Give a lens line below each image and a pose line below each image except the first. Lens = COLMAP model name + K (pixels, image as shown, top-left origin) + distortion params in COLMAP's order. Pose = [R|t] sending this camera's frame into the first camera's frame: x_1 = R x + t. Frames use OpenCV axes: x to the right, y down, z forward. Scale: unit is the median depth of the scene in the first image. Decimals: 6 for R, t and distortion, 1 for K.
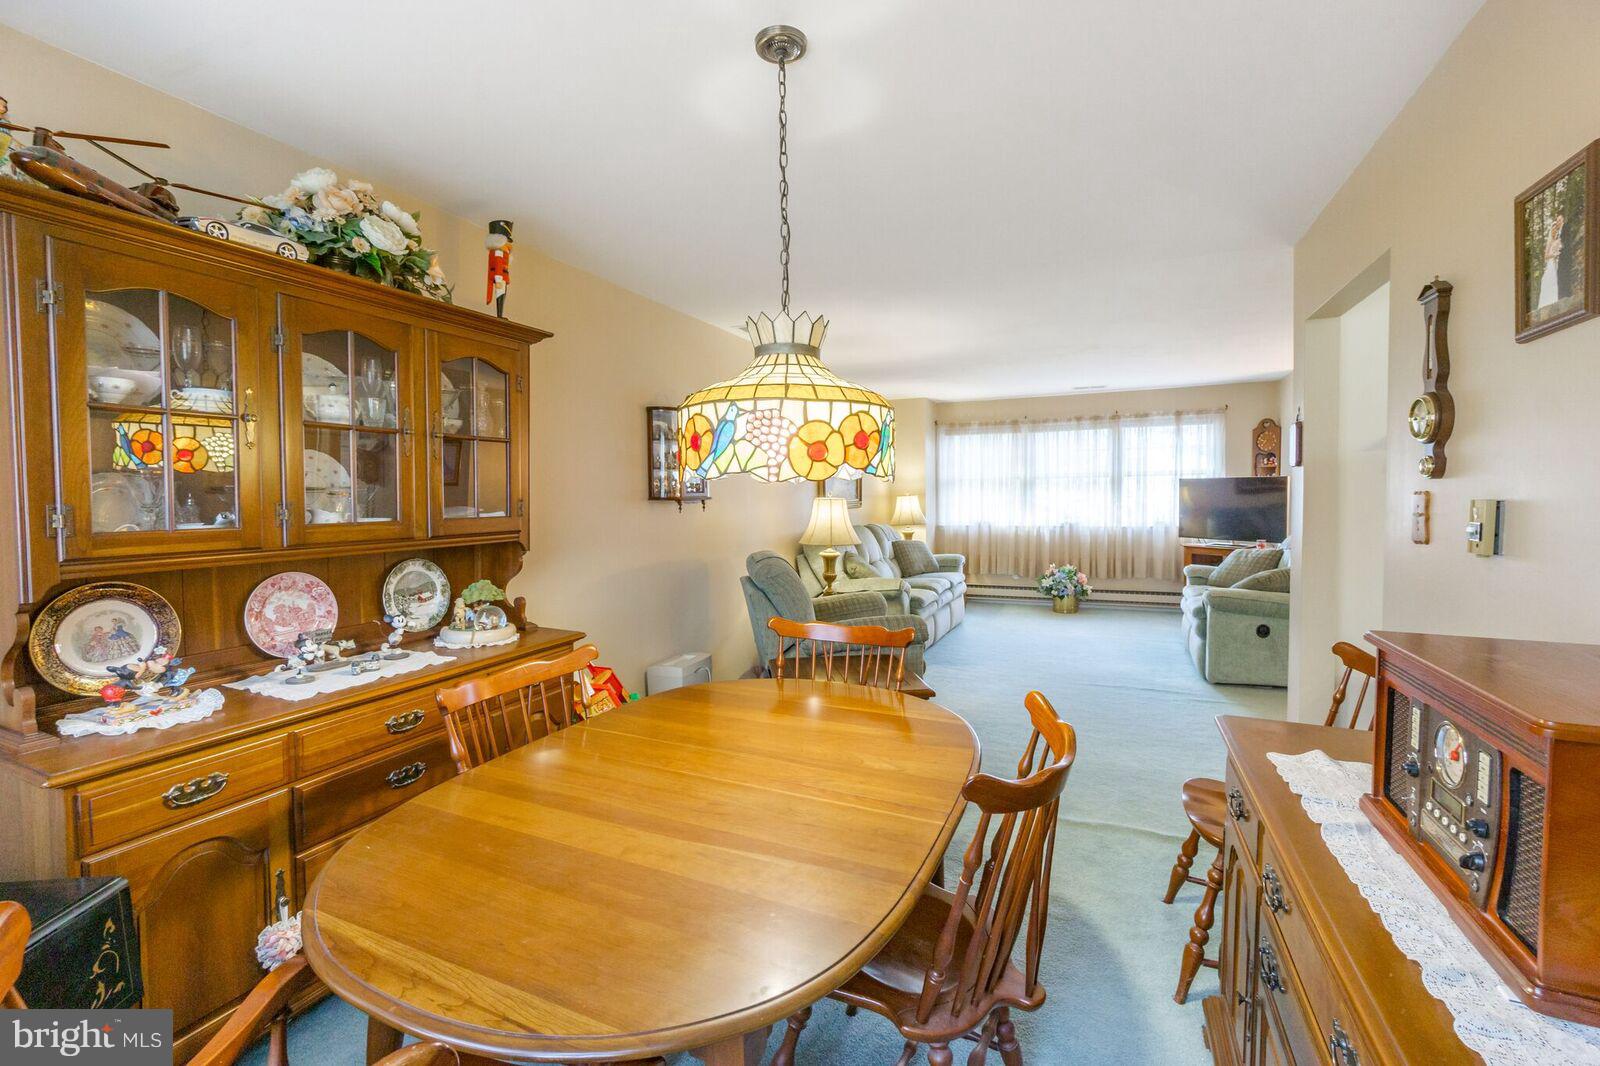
lens RADIAL K [[692.1, 0, 805.1], [0, 692.1, 526.3], [0, 0, 1]] dist [-0.003942, 0.001454]
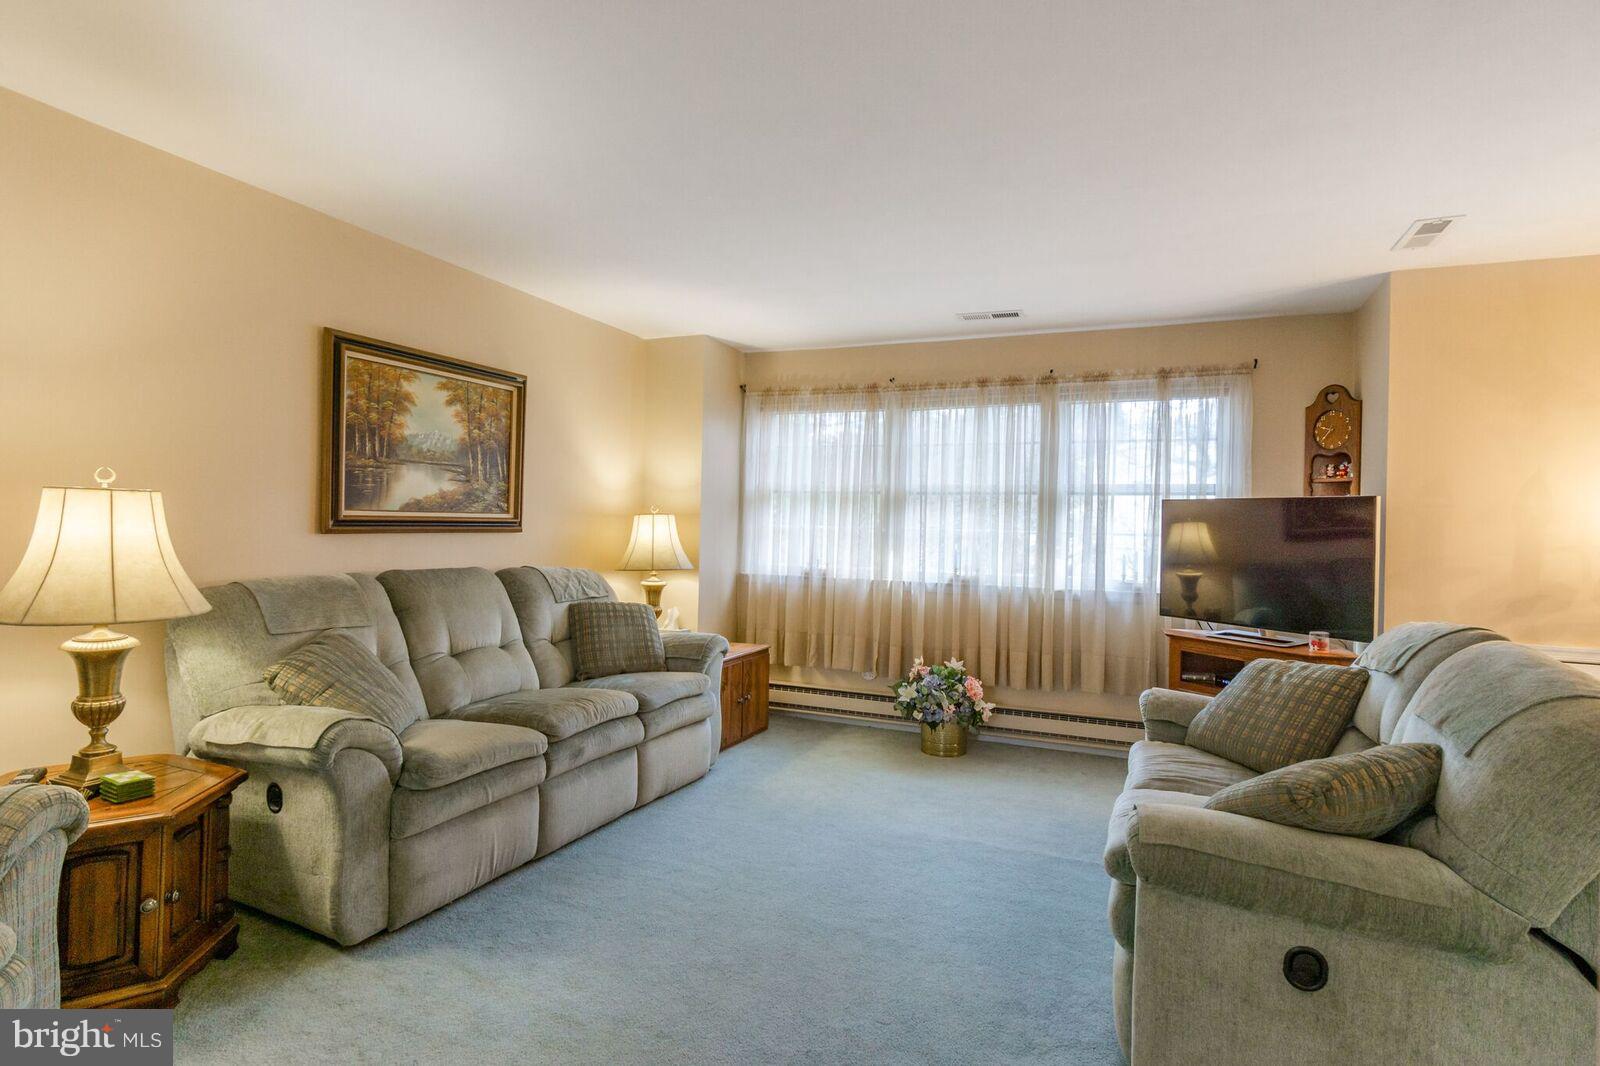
lens RADIAL K [[823.1, 0, 802.1], [0, 823.1, 523.0], [0, 0, 1]] dist [-0.004673, -0.000177]
pose [[0.999266, 0.037931, 0.005363, 0.265630], [-0.037587, 0.997833, -0.053998, -0.009176], [-0.007400, 0.053757, 0.998527, 0.387513]]
